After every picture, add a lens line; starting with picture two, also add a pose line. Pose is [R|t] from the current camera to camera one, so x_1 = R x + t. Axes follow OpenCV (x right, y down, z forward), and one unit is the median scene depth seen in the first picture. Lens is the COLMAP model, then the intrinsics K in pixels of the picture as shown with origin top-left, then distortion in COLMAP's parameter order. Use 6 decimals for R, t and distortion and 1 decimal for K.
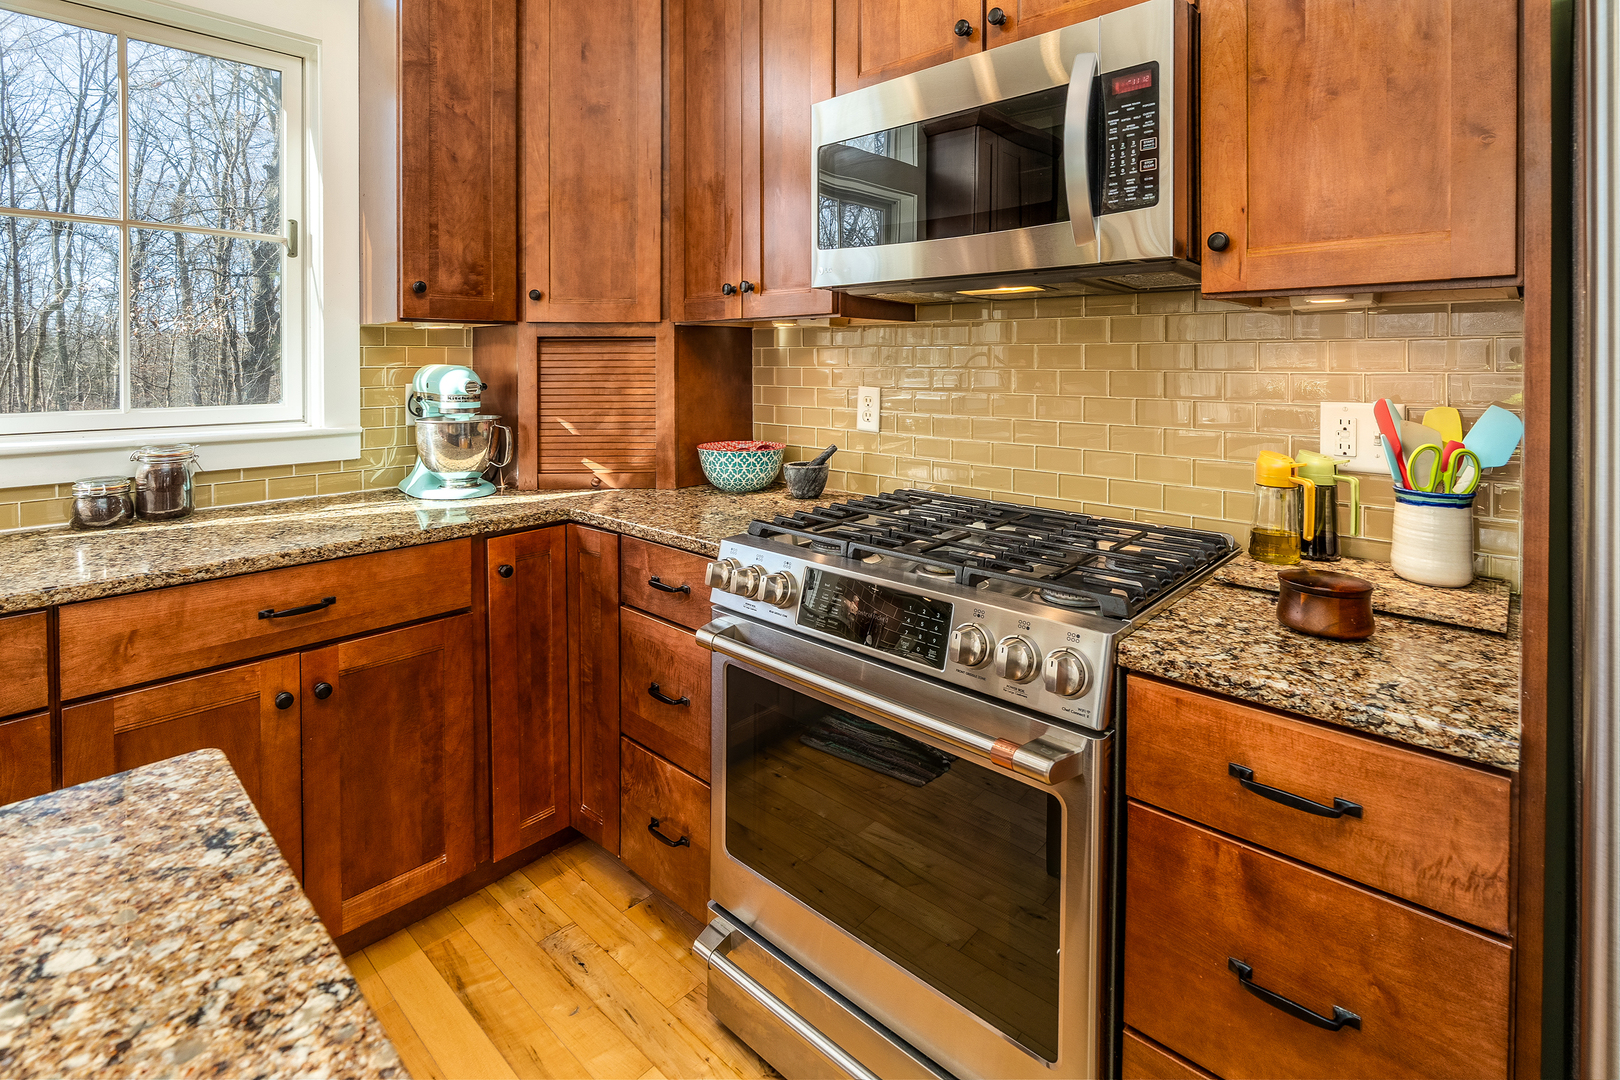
lens RADIAL K [[783.8, 0, 786.0], [0, 783.8, 359.7], [0, 0, 1]] dist [-0.008169, 0.000256]
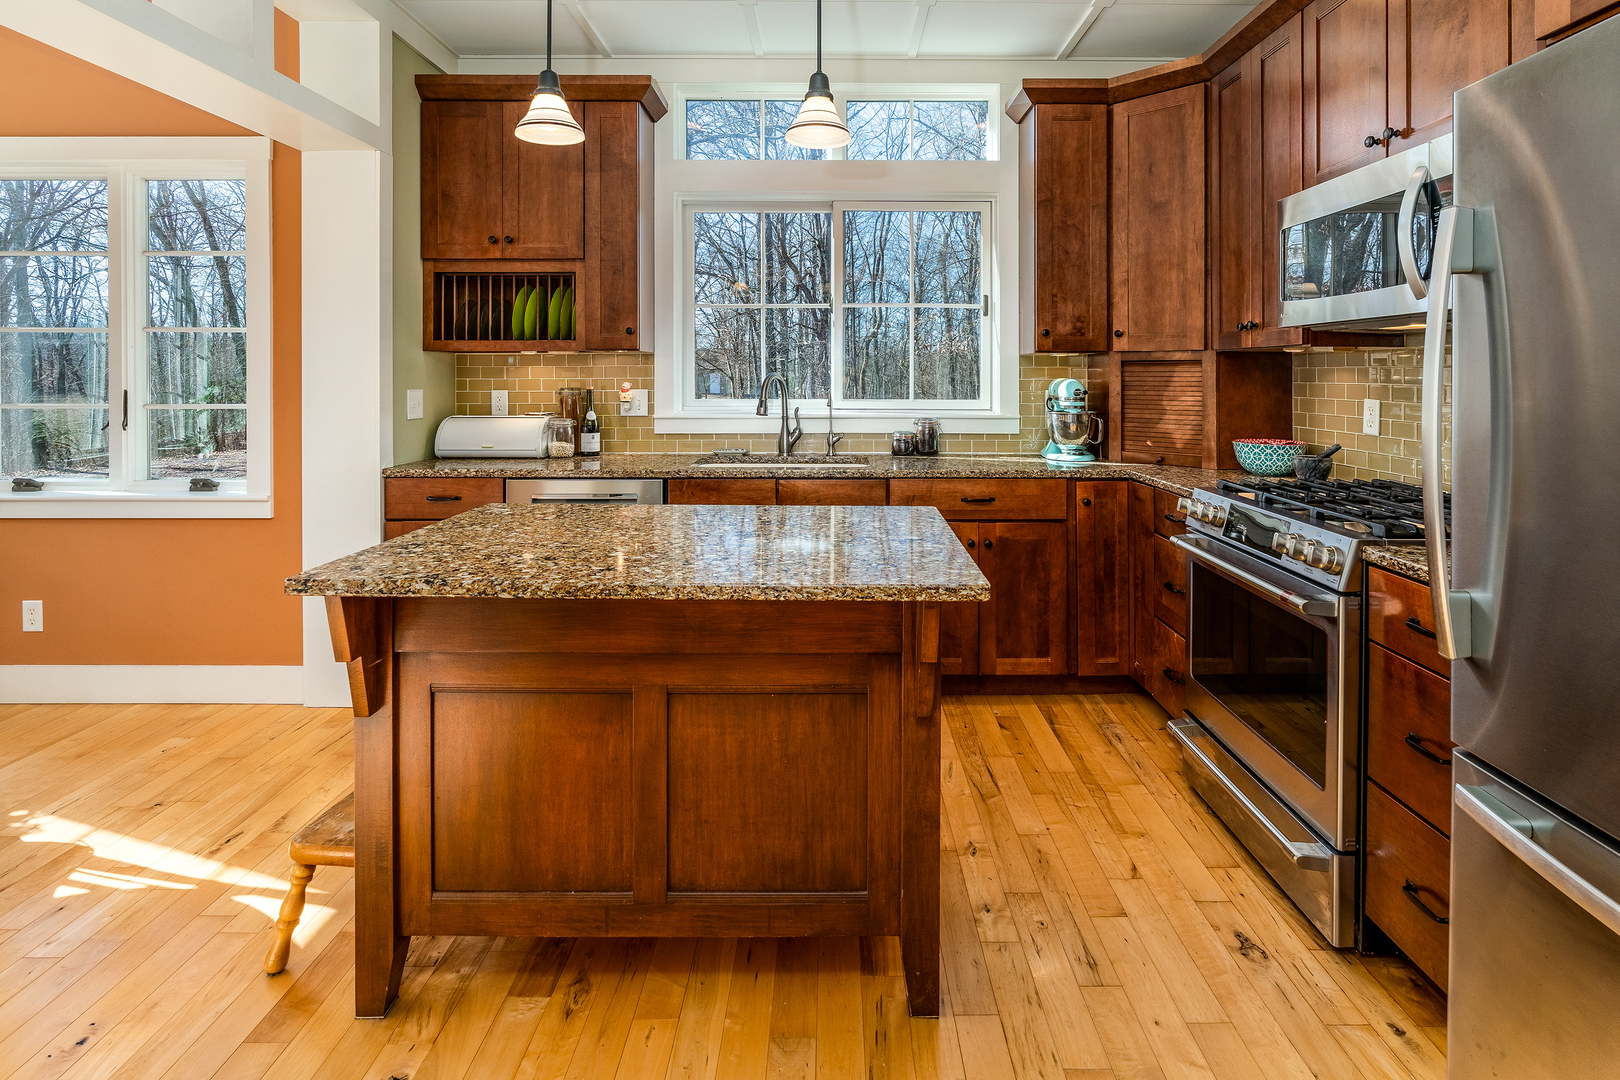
lens RADIAL K [[777.8, 0, 844.0], [0, 777.8, 371.0], [0, 0, 1]] dist [-0.001910, -0.000120]
pose [[0.704076, 0.002398, -0.710121, 0.438402], [-0.006135, 0.999978, -0.002706, -0.002090], [0.710098, 0.006262, 0.704075, -0.518459]]
